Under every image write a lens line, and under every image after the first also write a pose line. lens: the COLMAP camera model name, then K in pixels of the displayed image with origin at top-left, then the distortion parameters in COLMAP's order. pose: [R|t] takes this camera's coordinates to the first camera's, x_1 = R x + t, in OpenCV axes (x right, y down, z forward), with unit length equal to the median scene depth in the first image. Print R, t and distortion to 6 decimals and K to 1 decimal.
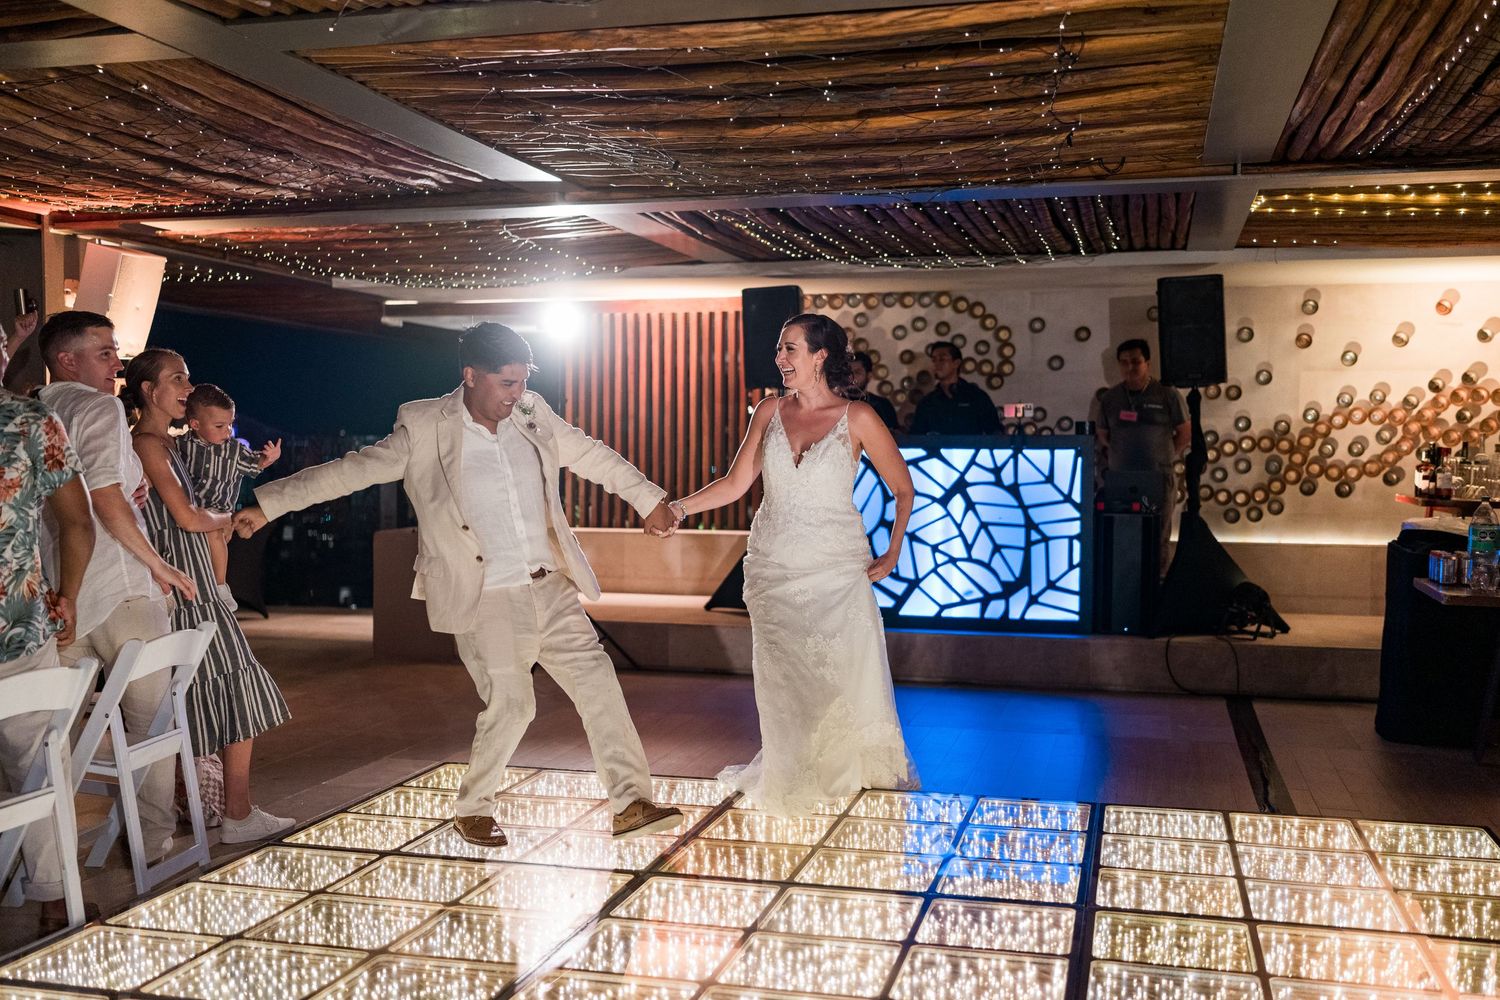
lens RADIAL K [[1533.0, 0, 750.0], [0, 1533.0, 500.0], [0, 0, 1]] dist [0.002040, 0.013242]
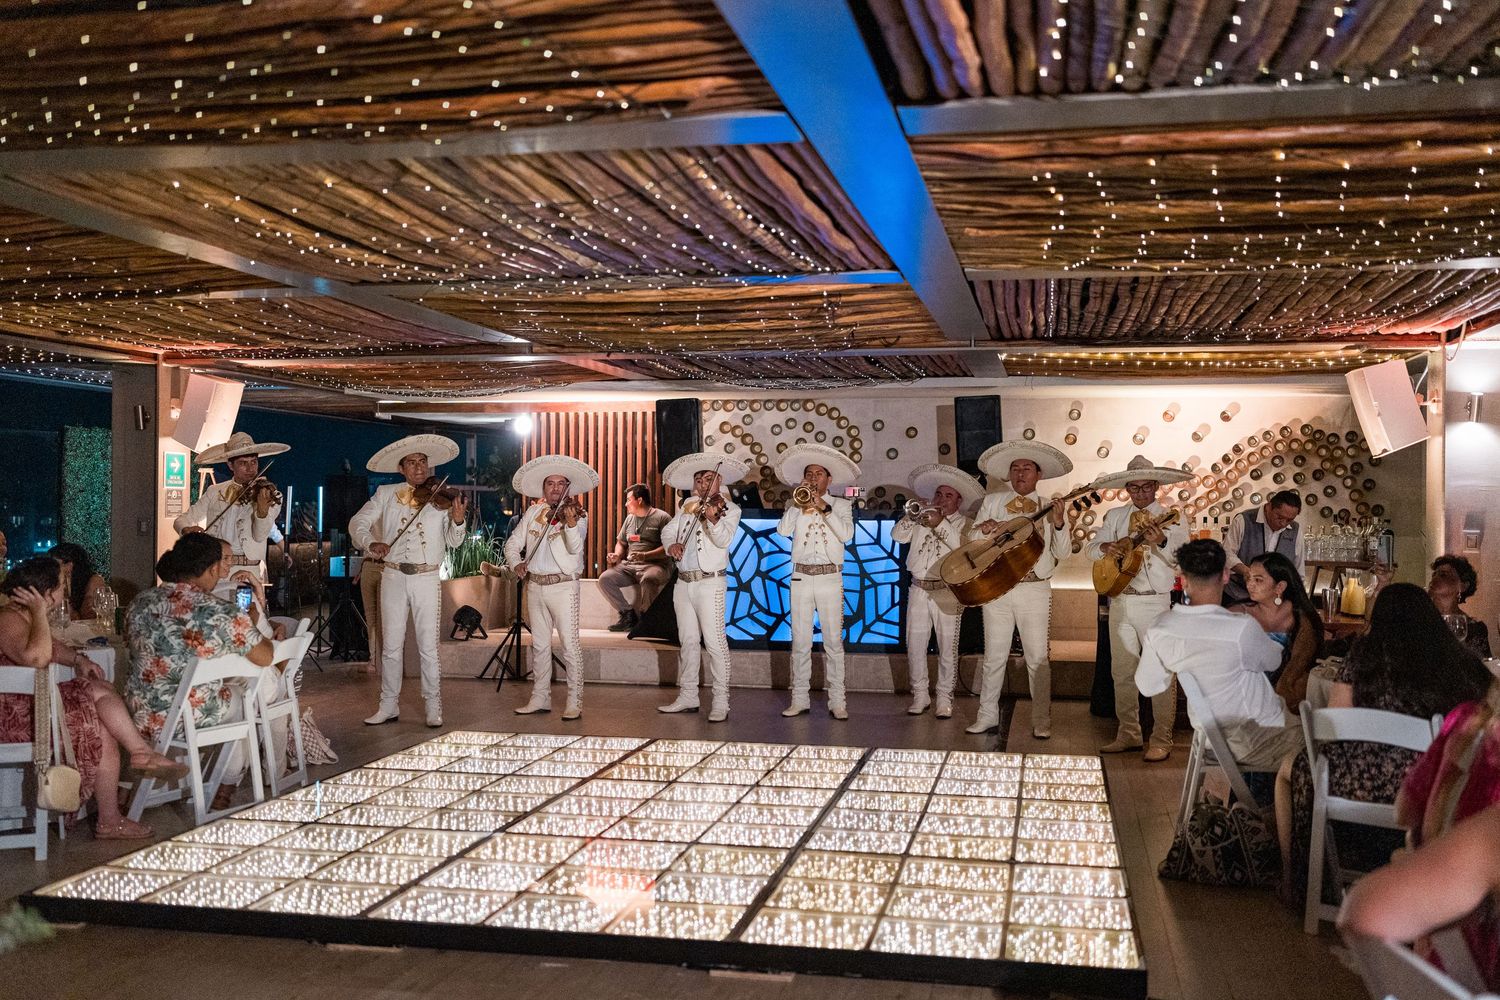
lens RADIAL K [[1498.8, 0, 750.0], [0, 1498.8, 500.0], [0, 0, 1]] dist [-0.000234, 0.015930]
pose [[0.998795, 0.002982, 0.048979, 0.013858], [-0.001147, 0.999297, -0.037463, -0.000085], [-0.049056, 0.037362, 0.998097, -0.340891]]
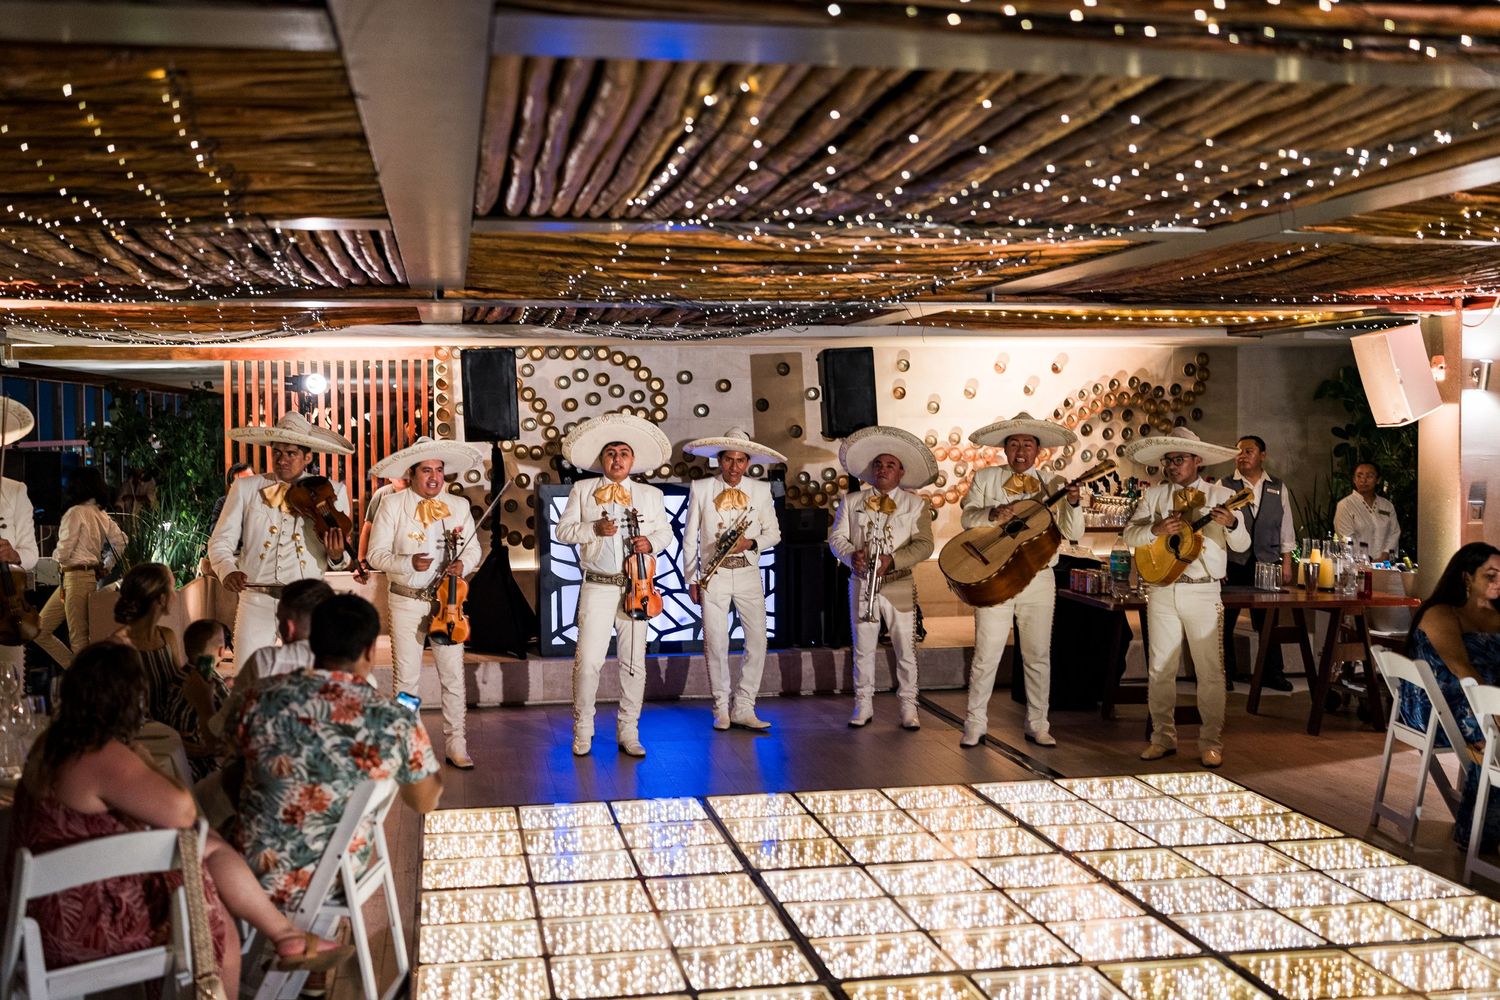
lens RADIAL K [[1624.9, 0, 742.8], [0, 1624.9, 459.0], [0, 0, 1]] dist [0.005592, 0.036965]
pose [[0.905781, -0.019532, 0.423296, -0.330680], [0.026573, 0.999589, -0.010738, -0.045578], [-0.422912, 0.020975, 0.905928, -0.126239]]
